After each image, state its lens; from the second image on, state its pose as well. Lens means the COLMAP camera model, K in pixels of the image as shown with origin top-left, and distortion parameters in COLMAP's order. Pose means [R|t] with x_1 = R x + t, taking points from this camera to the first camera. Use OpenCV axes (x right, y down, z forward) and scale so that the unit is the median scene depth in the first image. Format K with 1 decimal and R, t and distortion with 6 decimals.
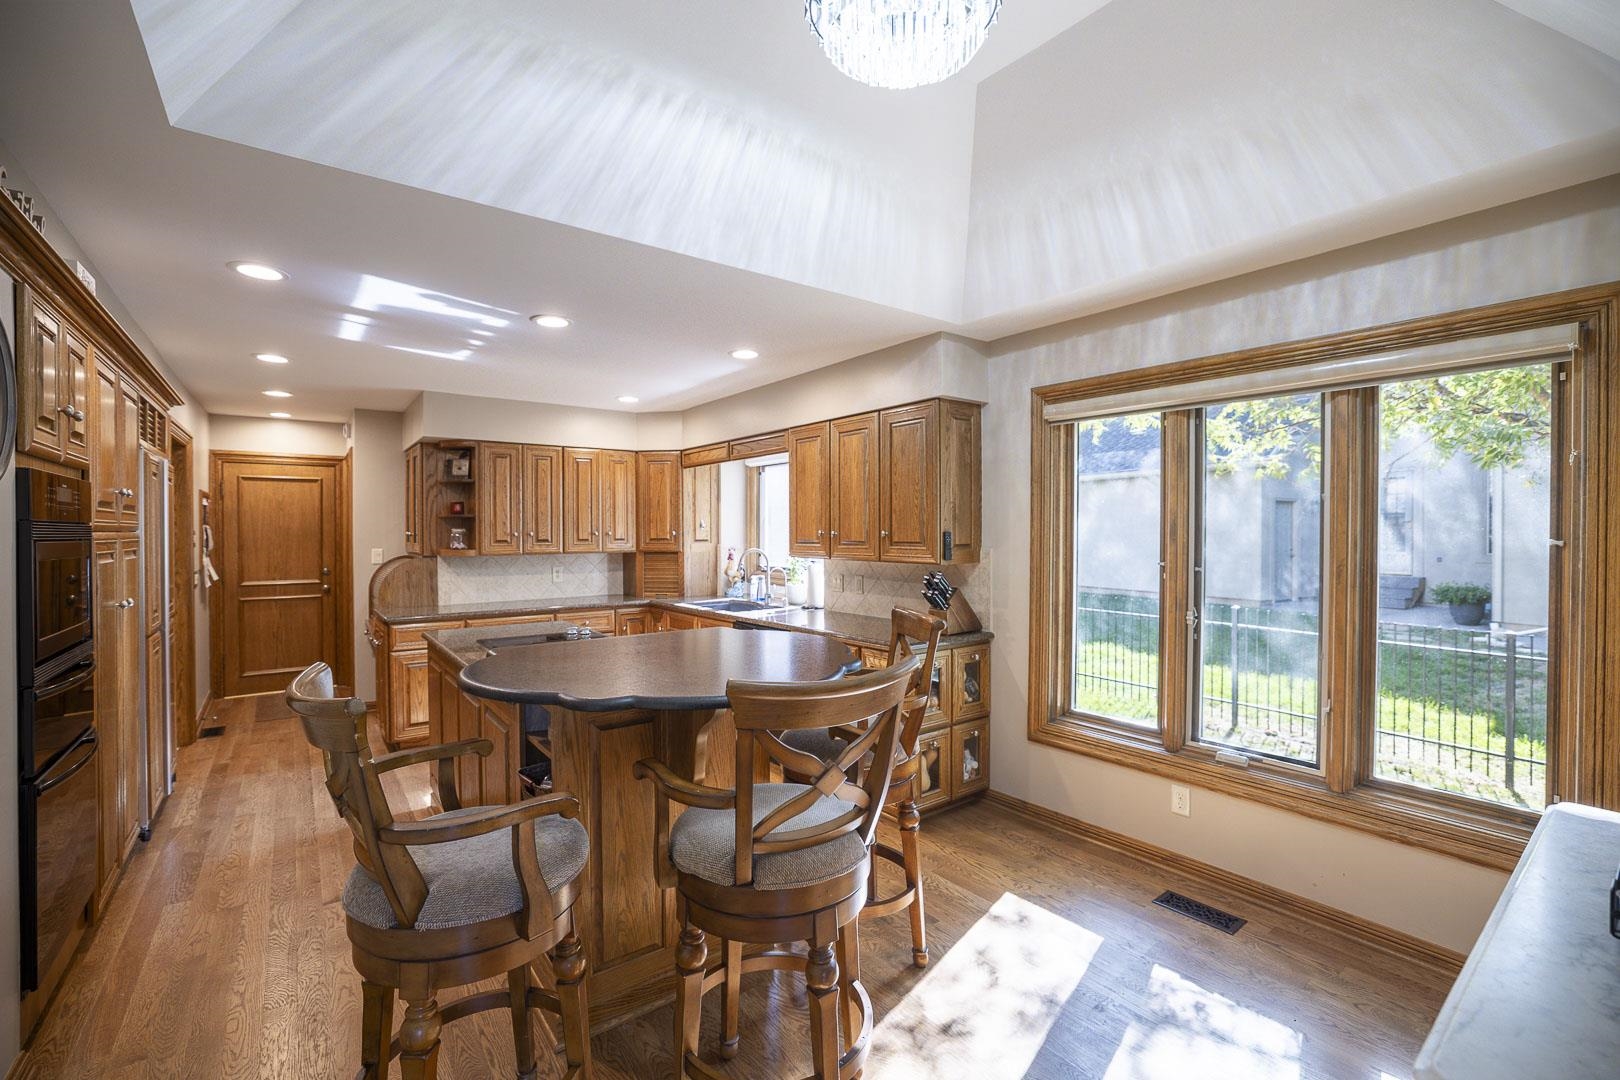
lens RADIAL K [[697.2, 0, 800.8], [0, 697.2, 536.0], [0, 0, 1]] dist [-0.012612, -0.000052]
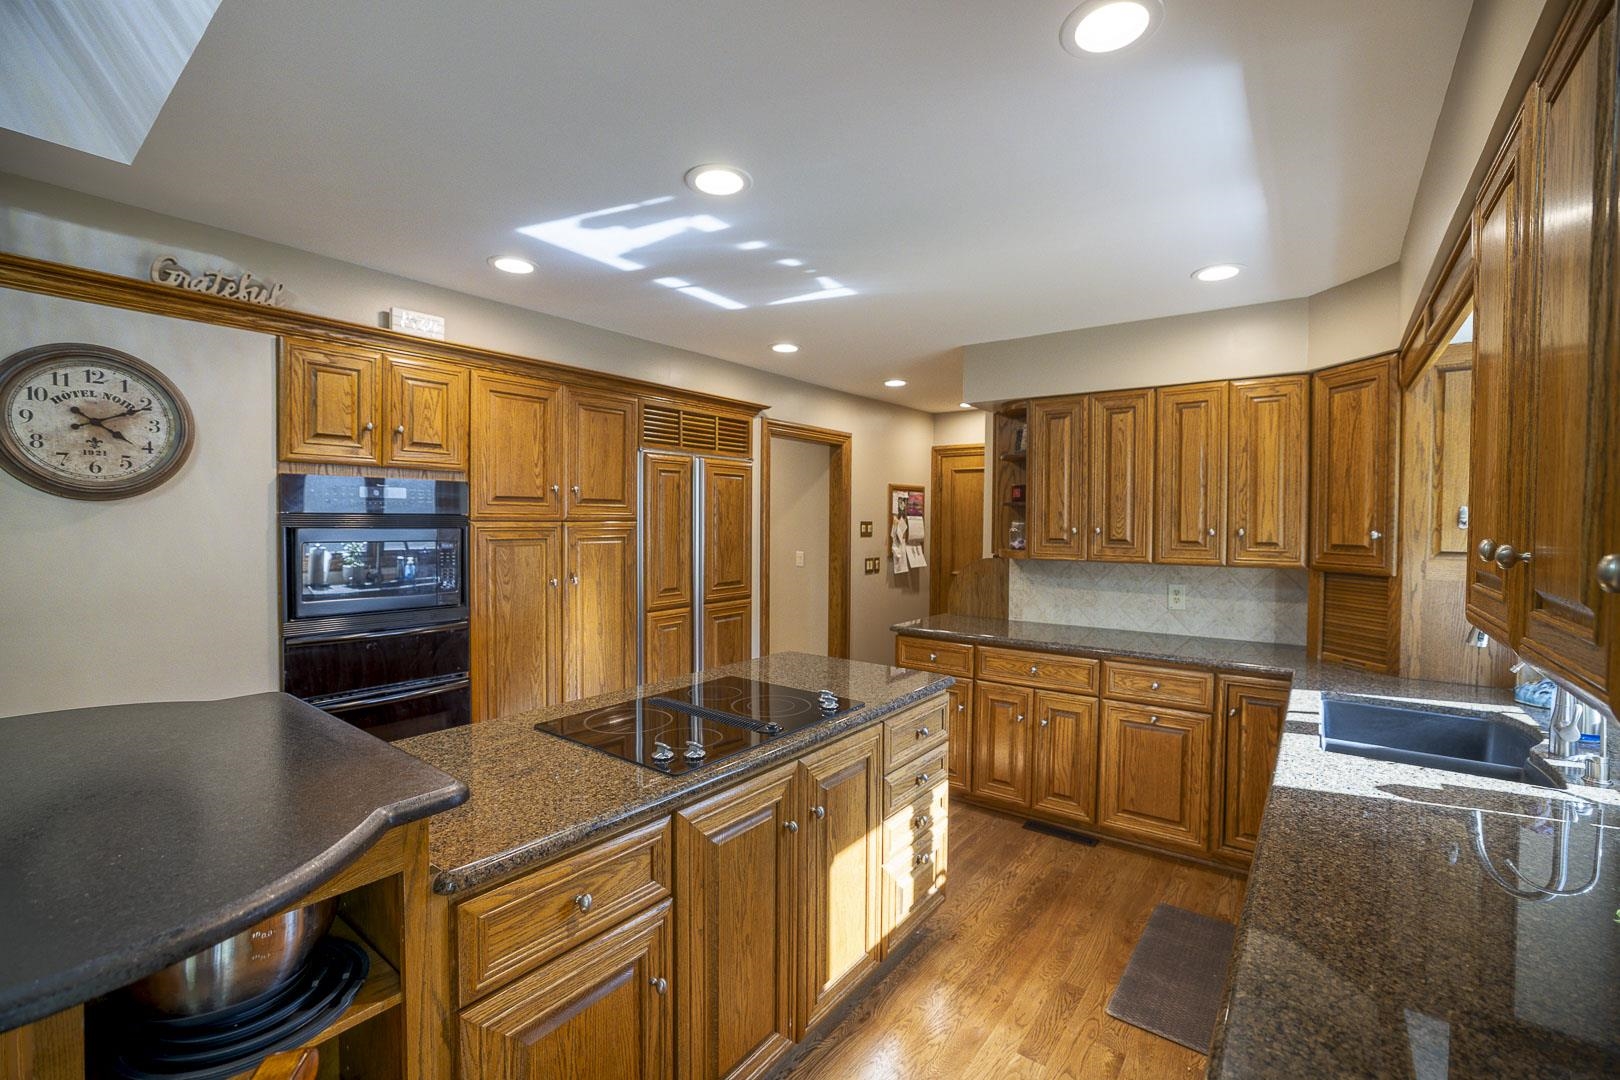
lens RADIAL K [[697.2, 0, 807.6], [0, 697.2, 536.4], [0, 0, 1]] dist [-0.012612, -0.000052]
pose [[0.287381, 0.028317, -0.957398, 0.148635], [-0.014454, 0.999577, 0.025226, -0.009401], [0.957707, 0.006589, 0.287669, 0.517248]]
